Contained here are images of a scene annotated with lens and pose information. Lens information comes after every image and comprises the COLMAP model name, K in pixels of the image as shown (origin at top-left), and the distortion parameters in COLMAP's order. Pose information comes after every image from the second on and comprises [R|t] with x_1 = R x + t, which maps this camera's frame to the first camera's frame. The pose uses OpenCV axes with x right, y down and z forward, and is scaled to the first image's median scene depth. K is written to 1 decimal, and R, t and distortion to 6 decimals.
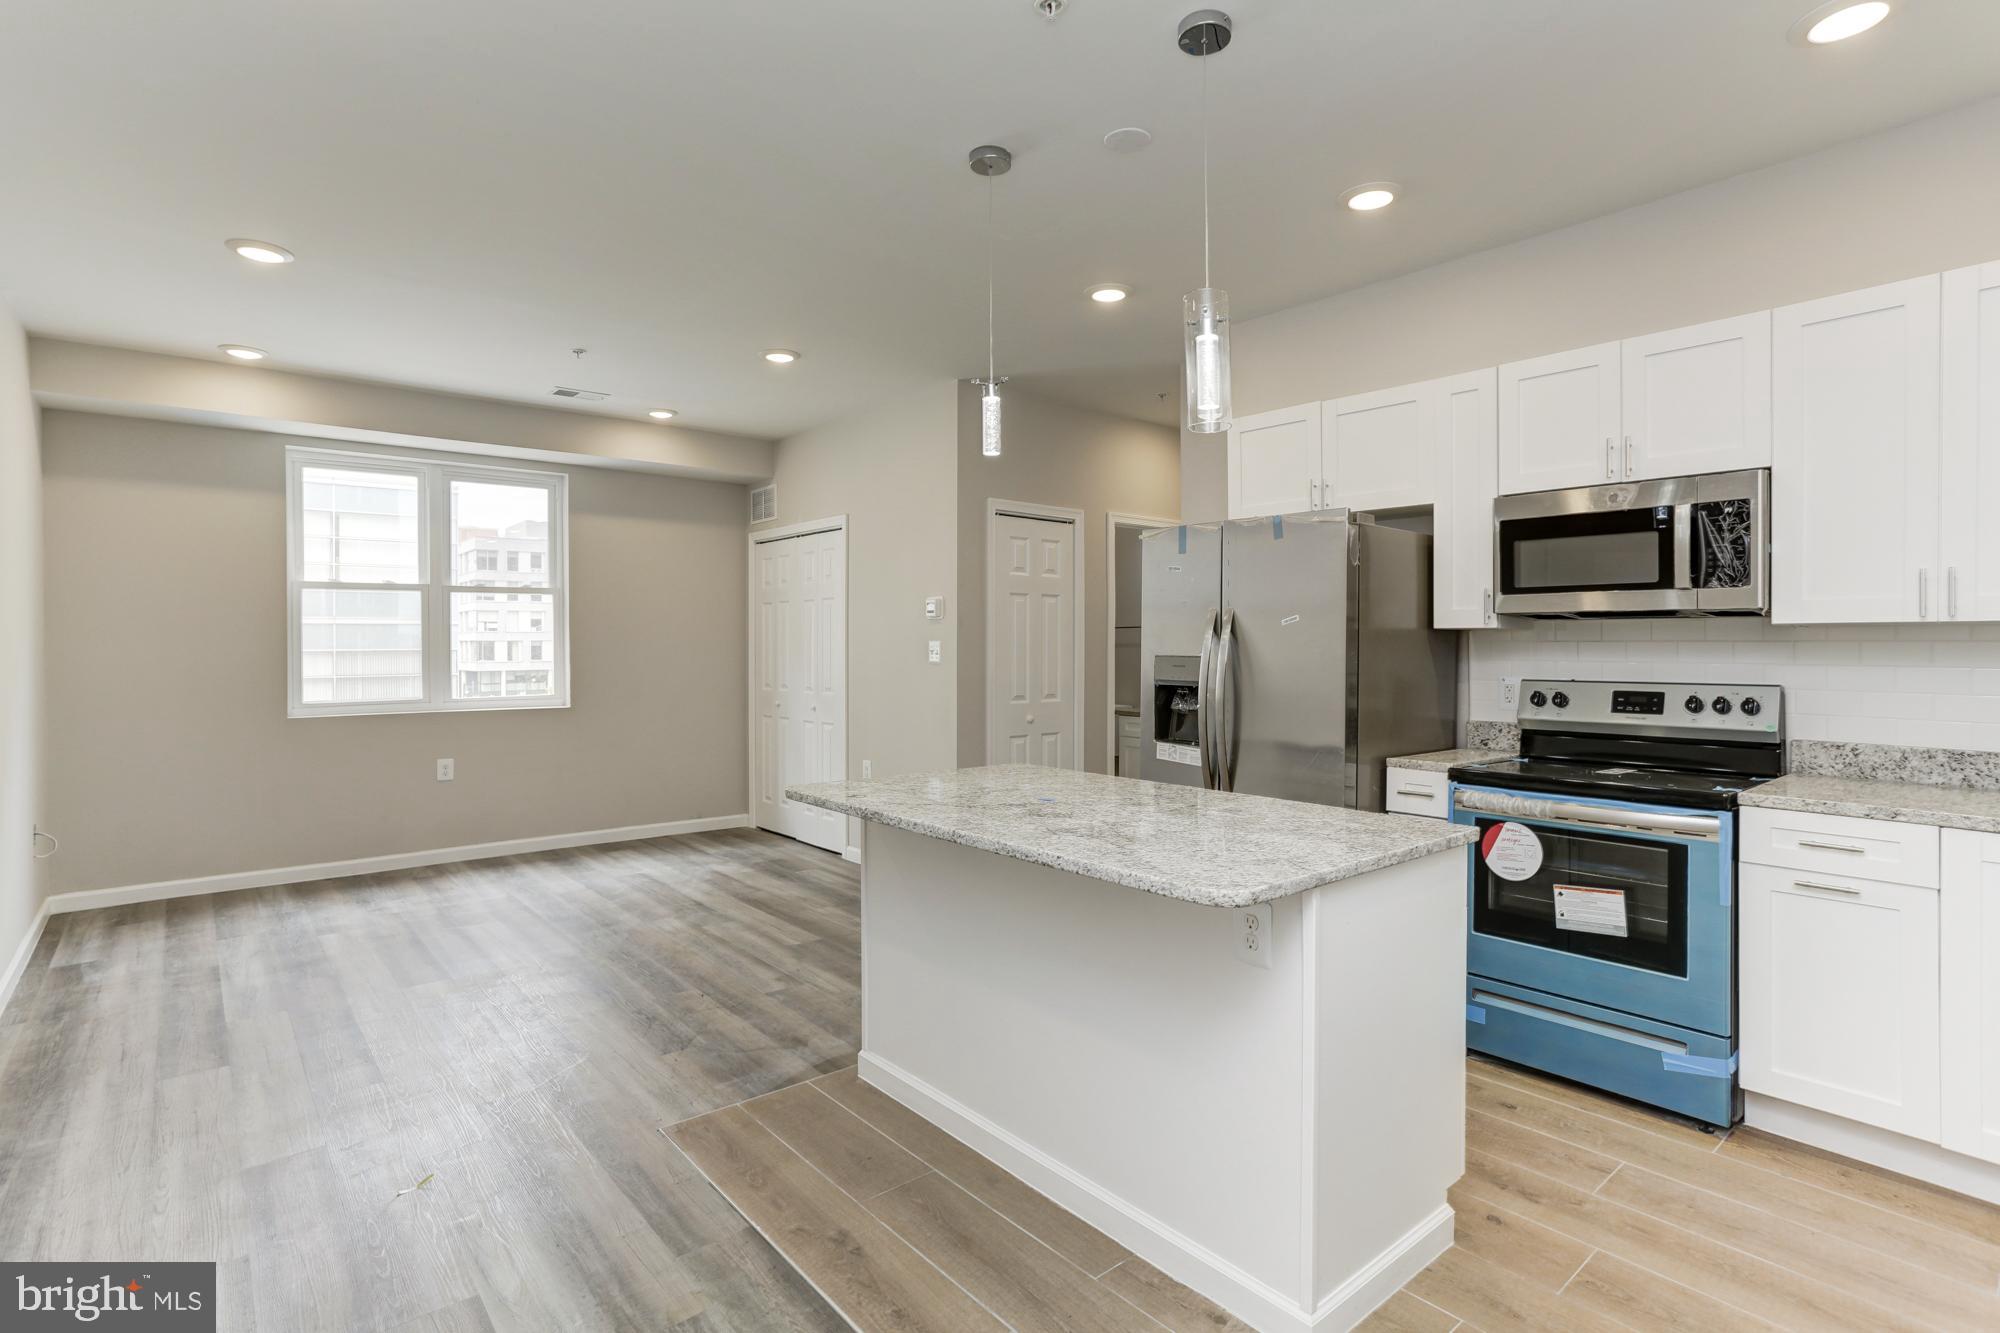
lens RADIAL K [[988.2, 0, 999.2], [0, 988.2, 653.7], [0, 0, 1]] dist [-0.036161, 0.000156]
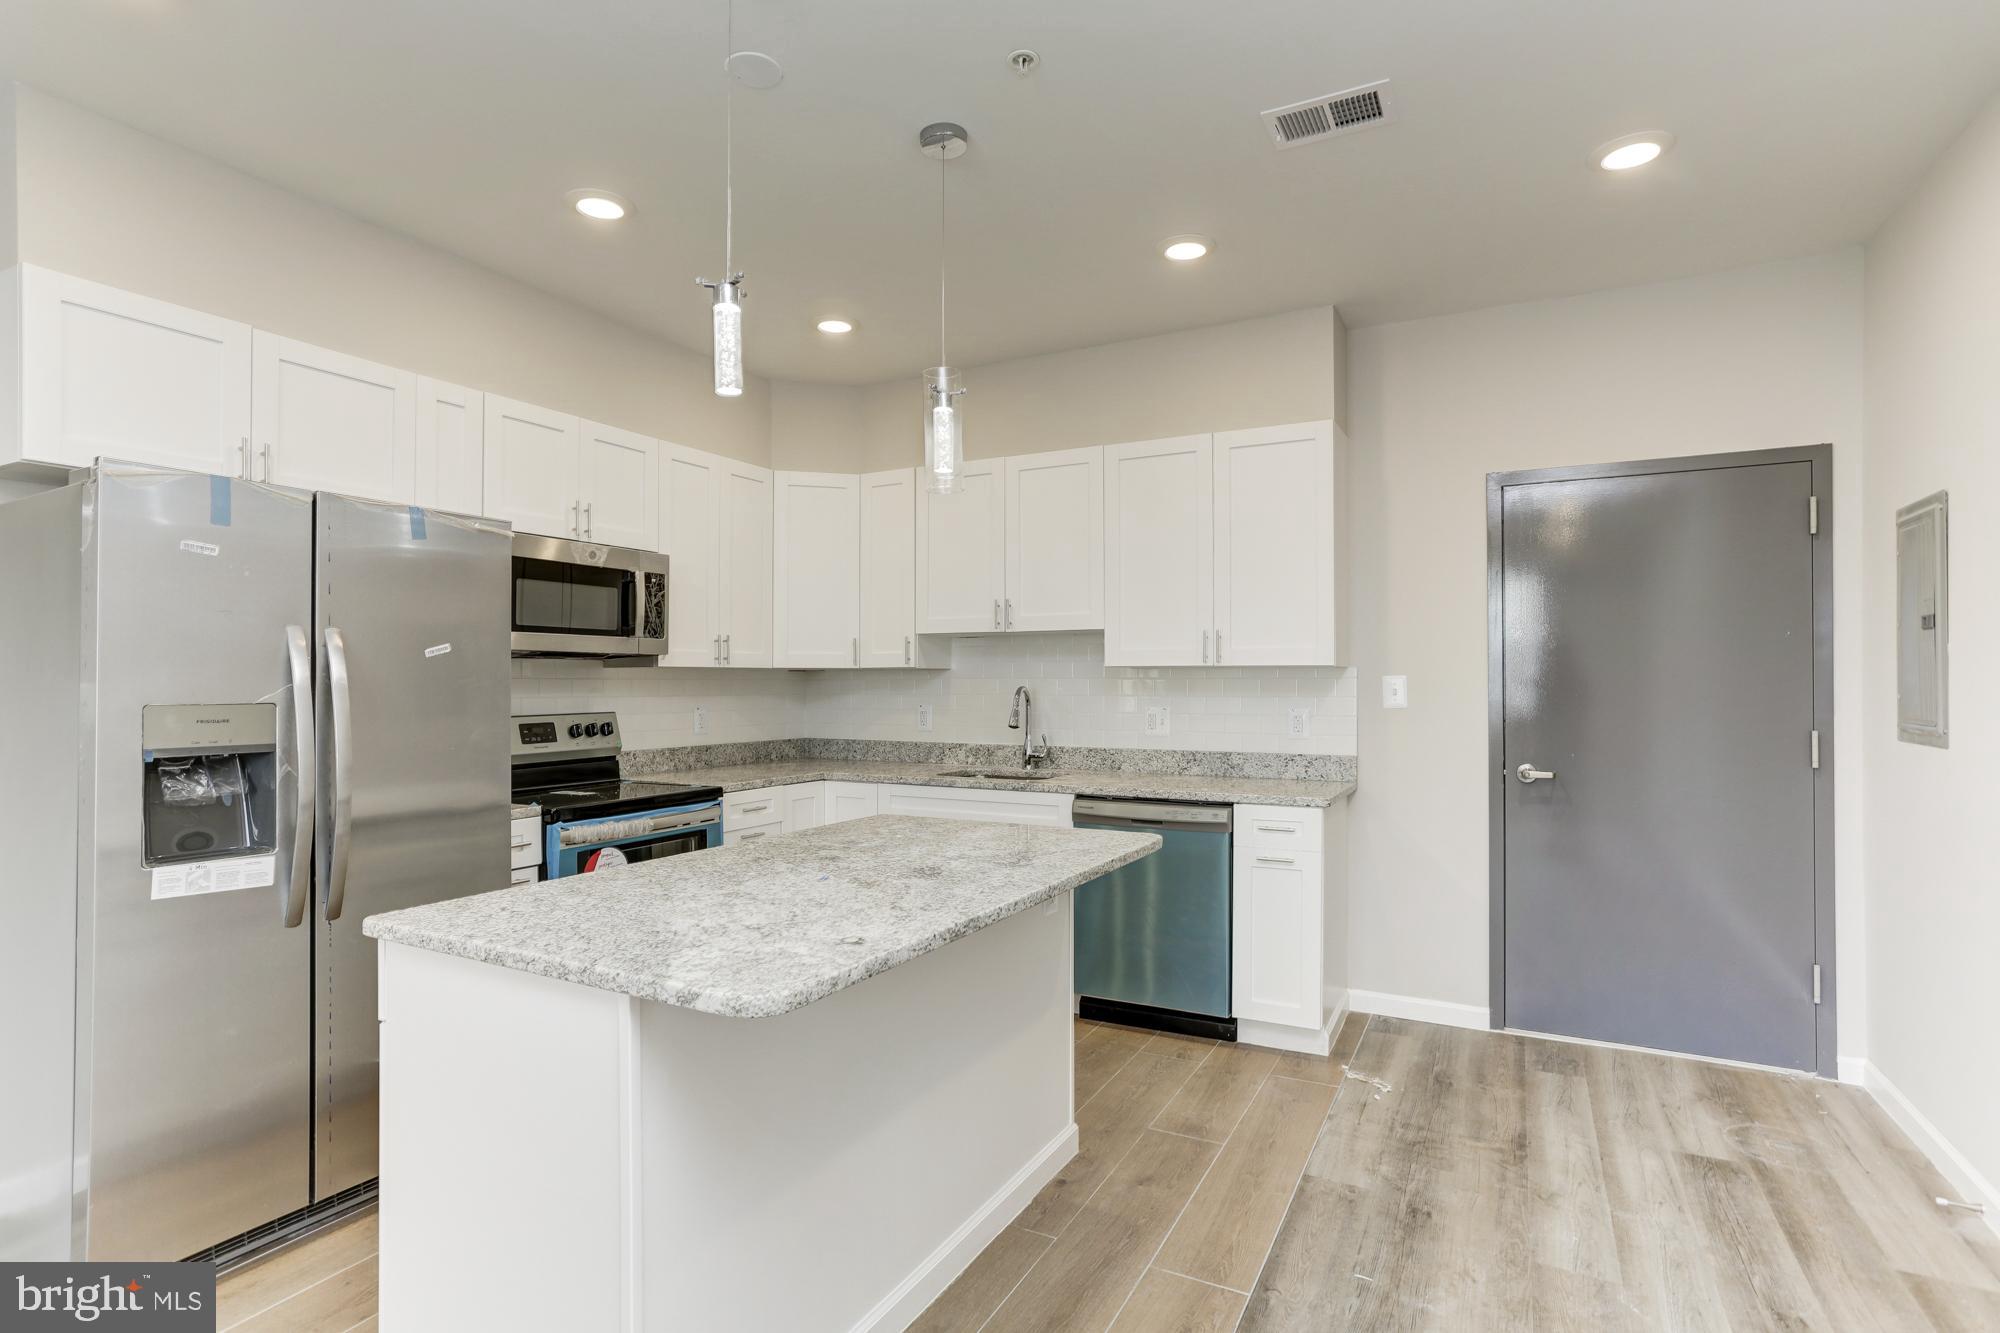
lens RADIAL K [[972.9, 0, 997.2], [0, 972.9, 684.2], [0, 0, 1]] dist [-0.056389, -0.000287]
pose [[-0.373490, -0.003740, 0.927627, -0.572370], [0.008587, 0.999935, 0.007489, -0.010184], [-0.927595, 0.010762, -0.373433, 0.925616]]
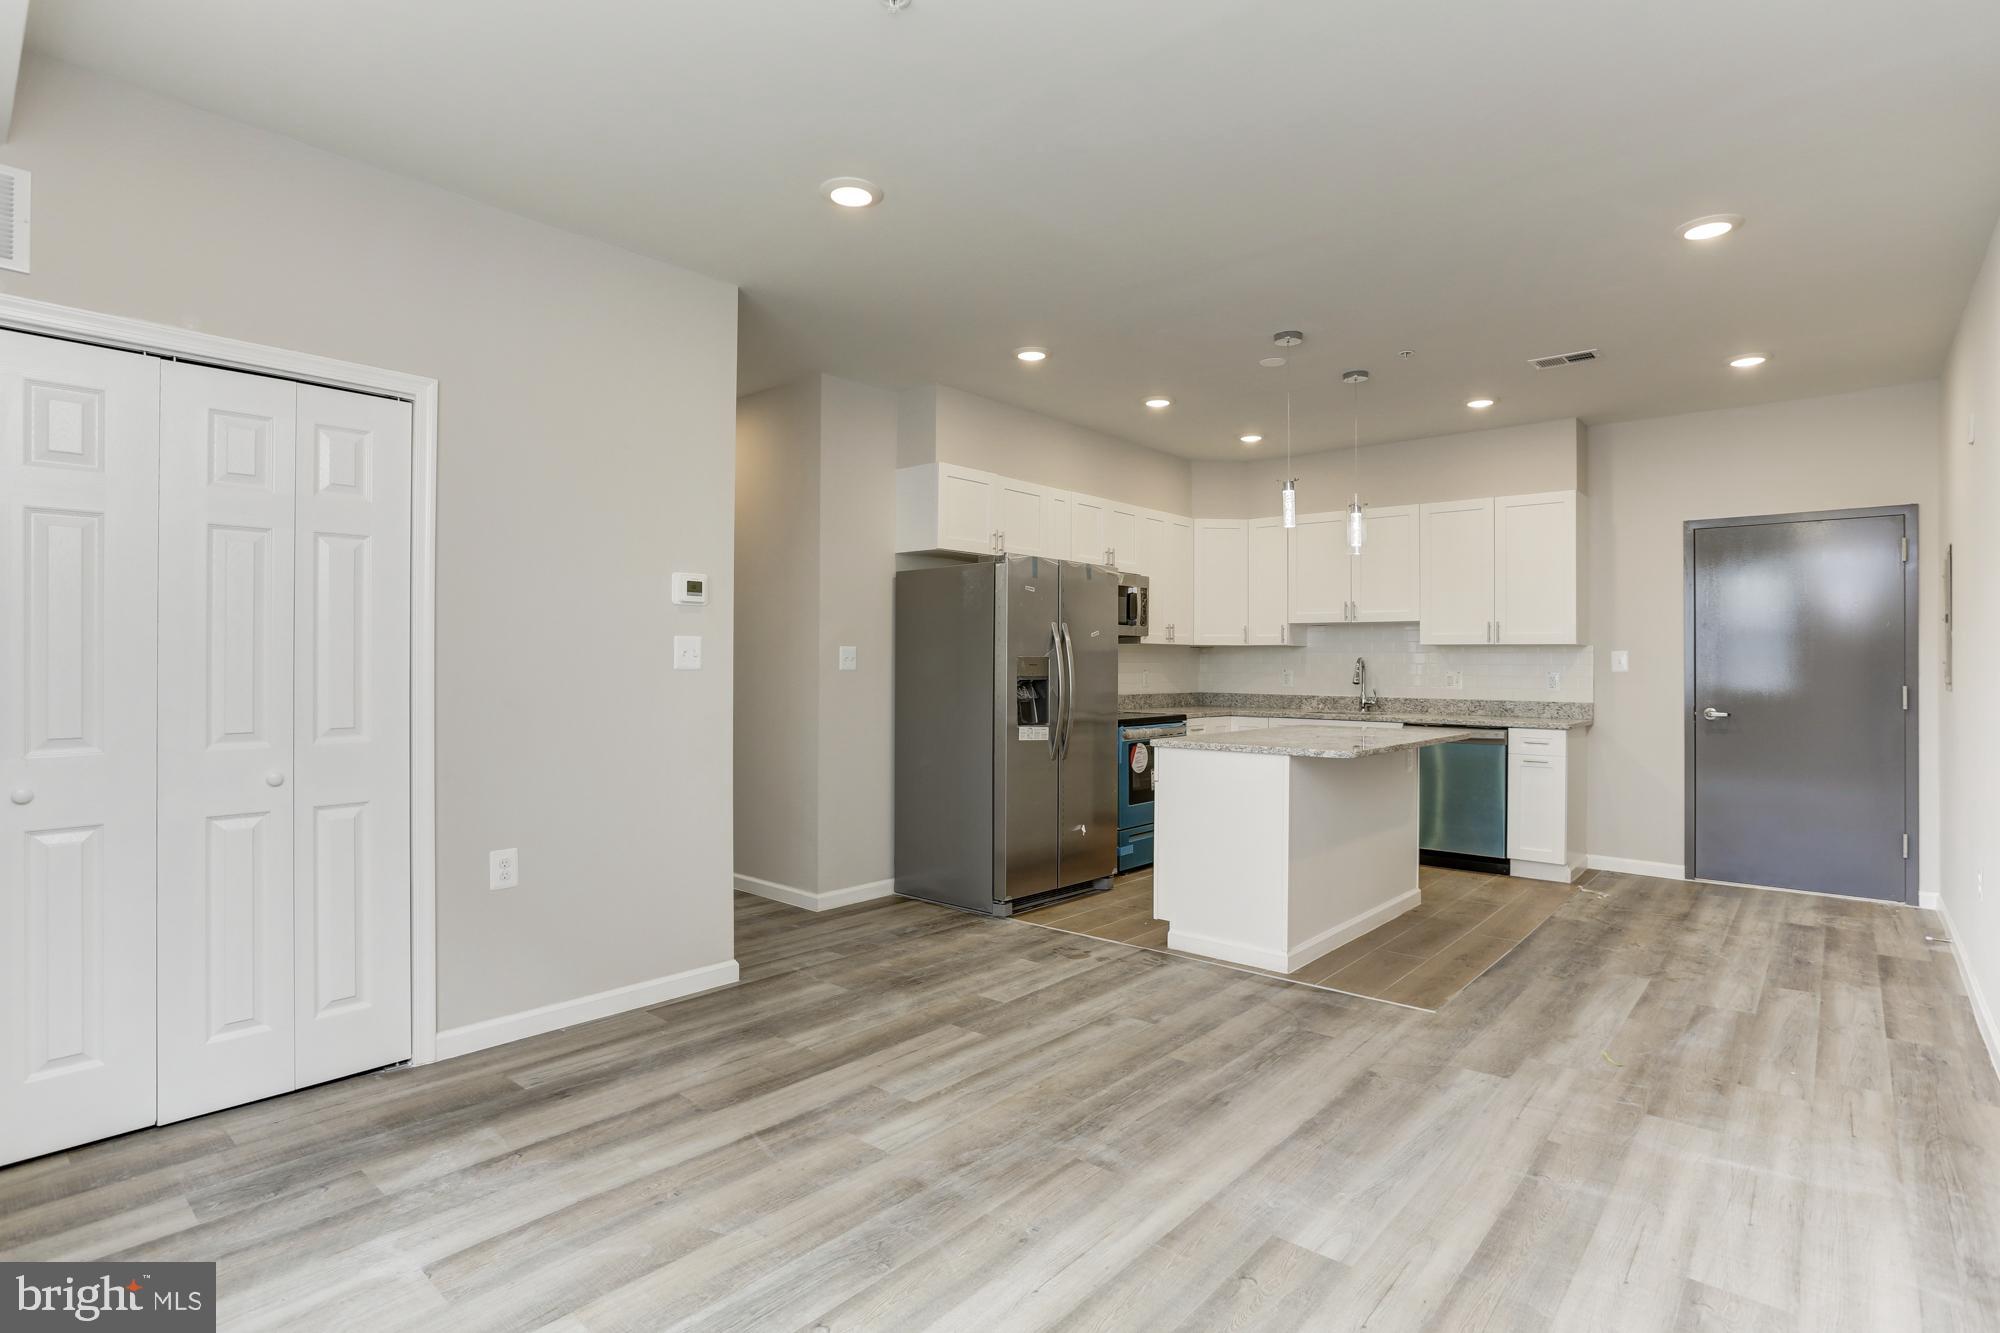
lens RADIAL K [[997.5, 0, 1004.9], [0, 997.5, 656.6], [0, 0, 1]] dist [-0.046314, 0.001209]
pose [[-0.160737, 0.004547, 0.986987, -1.292803], [0.002072, 0.999989, -0.004269, 0.008637], [-0.986995, 0.001359, -0.160744, 1.471708]]
